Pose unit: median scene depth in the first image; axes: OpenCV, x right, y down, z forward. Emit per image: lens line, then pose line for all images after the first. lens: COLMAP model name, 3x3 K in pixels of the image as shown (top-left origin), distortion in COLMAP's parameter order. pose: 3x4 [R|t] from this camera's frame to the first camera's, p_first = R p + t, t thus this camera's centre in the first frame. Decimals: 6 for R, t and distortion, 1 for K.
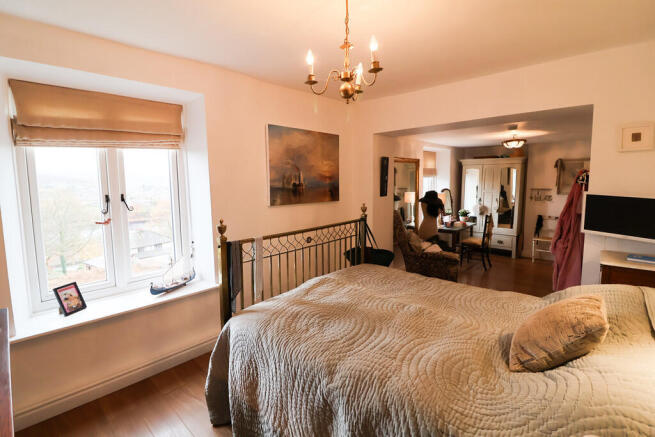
lens RADIAL K [[306.2, 0, 325.0], [0, 306.2, 209.8], [0, 0, 1]] dist [-0.013839, -0.003583]
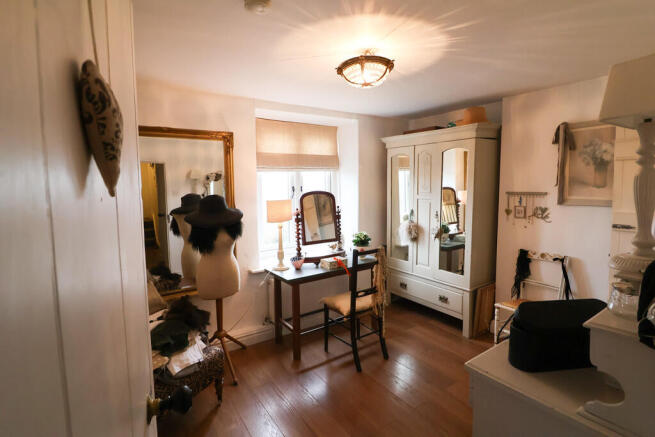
lens RADIAL K [[327.8, 0, 327.0], [0, 327.8, 213.2], [0, 0, 1]] dist [0.000098, -0.000364]
pose [[0.978212, 0.018333, -0.206799, 0.545235], [-0.020427, 0.999759, -0.007992, -0.029146], [0.206603, 0.012042, 0.978351, 0.477184]]
